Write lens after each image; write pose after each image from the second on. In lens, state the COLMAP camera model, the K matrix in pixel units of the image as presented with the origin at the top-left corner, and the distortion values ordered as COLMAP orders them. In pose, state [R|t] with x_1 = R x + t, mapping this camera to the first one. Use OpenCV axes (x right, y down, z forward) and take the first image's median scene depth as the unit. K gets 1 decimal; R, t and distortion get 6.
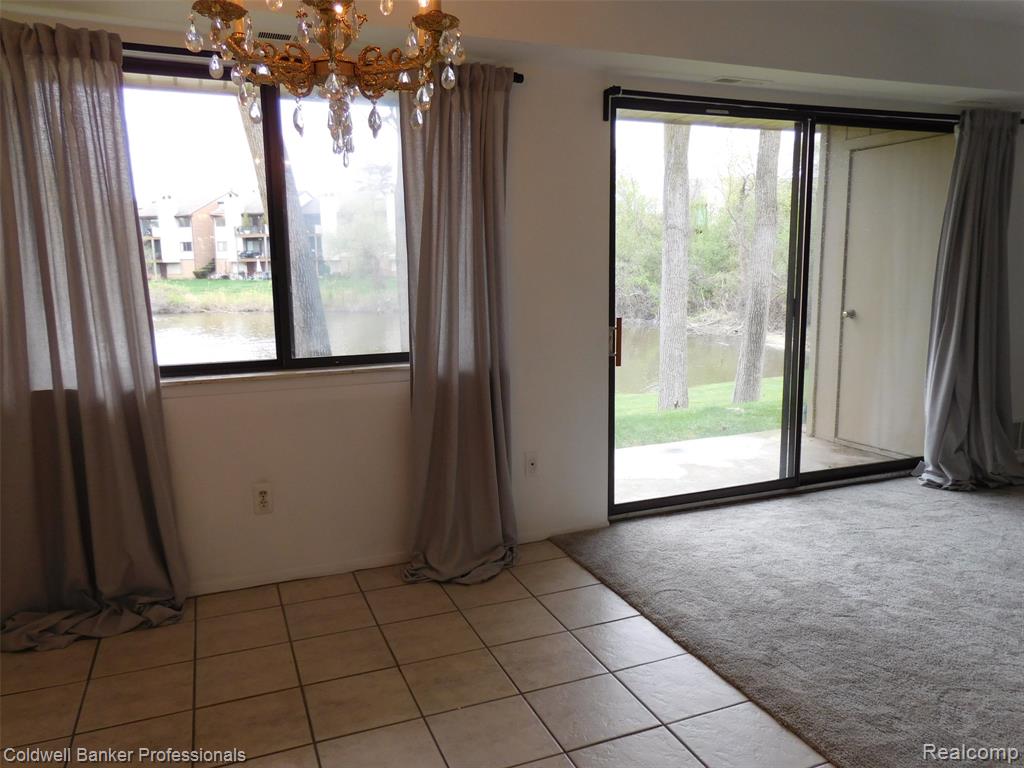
lens RADIAL K [[774.1, 0, 516.1], [0, 774.1, 389.7], [0, 0, 1]] dist [-0.040237, 0.091544]
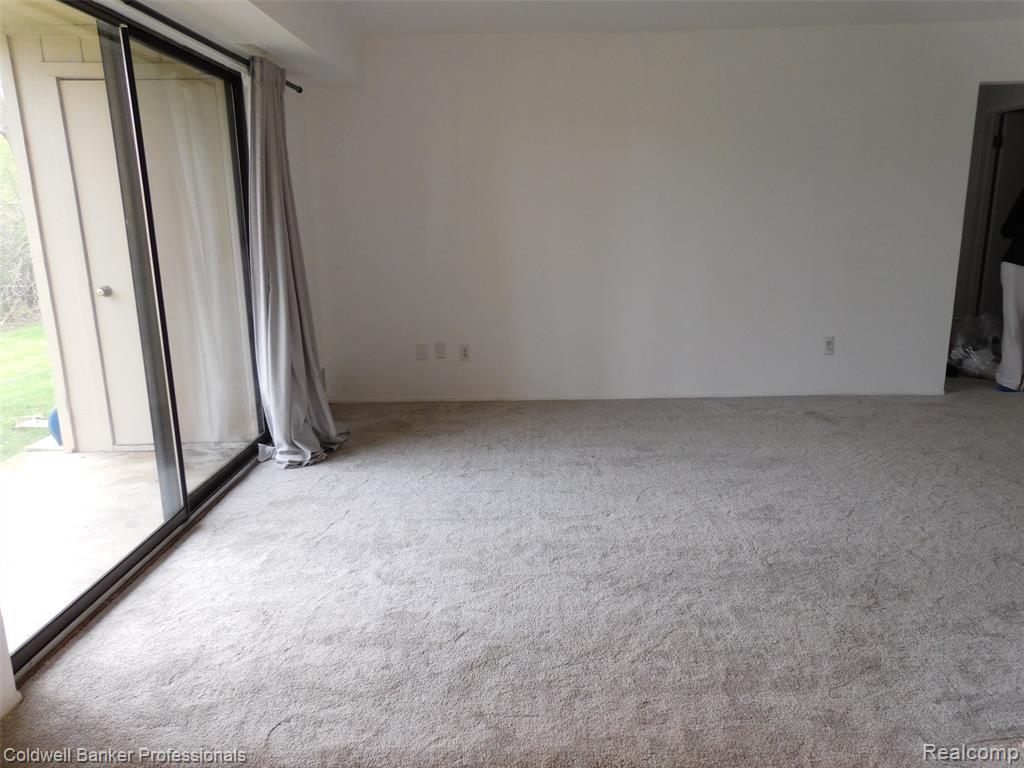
lens RADIAL K [[774.1, 0, 516.1], [0, 774.1, 389.7], [0, 0, 1]] dist [-0.040237, 0.091544]
pose [[0.389397, -0.203037, 0.898413, -0.178374], [0.160295, 0.975455, 0.150972, -0.063660], [-0.907015, 0.085223, 0.412385, 0.360704]]
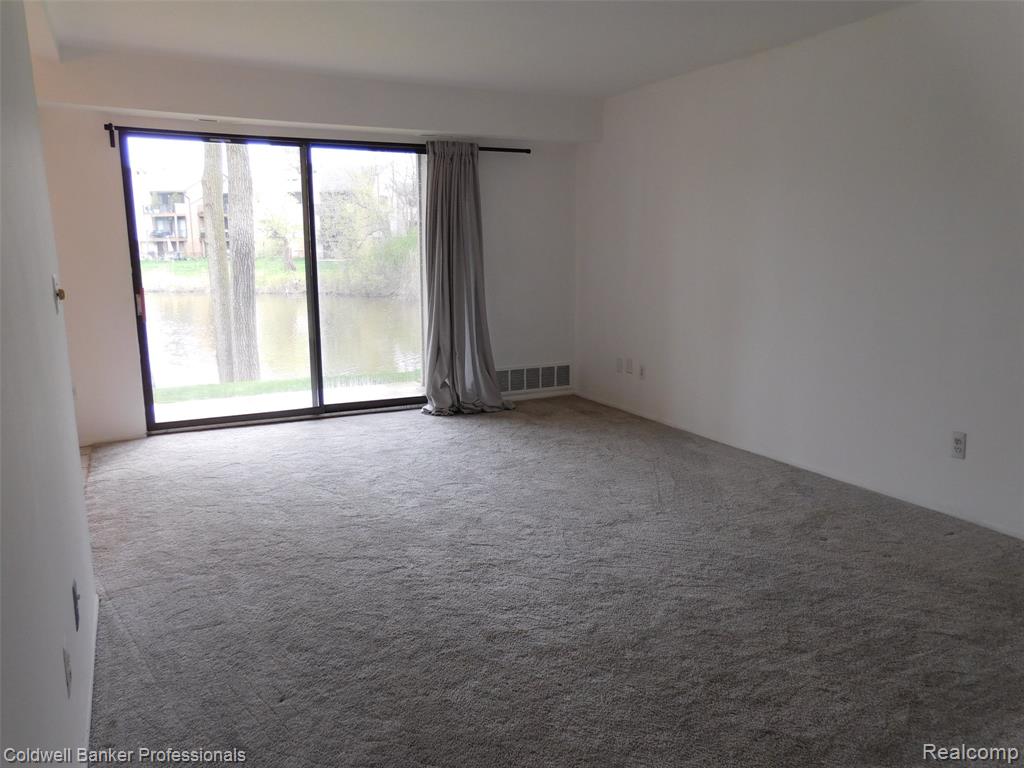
lens RADIAL K [[774.1, 0, 516.1], [0, 774.1, 389.7], [0, 0, 1]] dist [-0.040237, 0.091544]
pose [[0.996685, -0.004513, 0.081227, 0.587312], [0.002767, 0.999763, 0.021602, 0.054291], [-0.081305, -0.021306, 0.996461, -0.383368]]
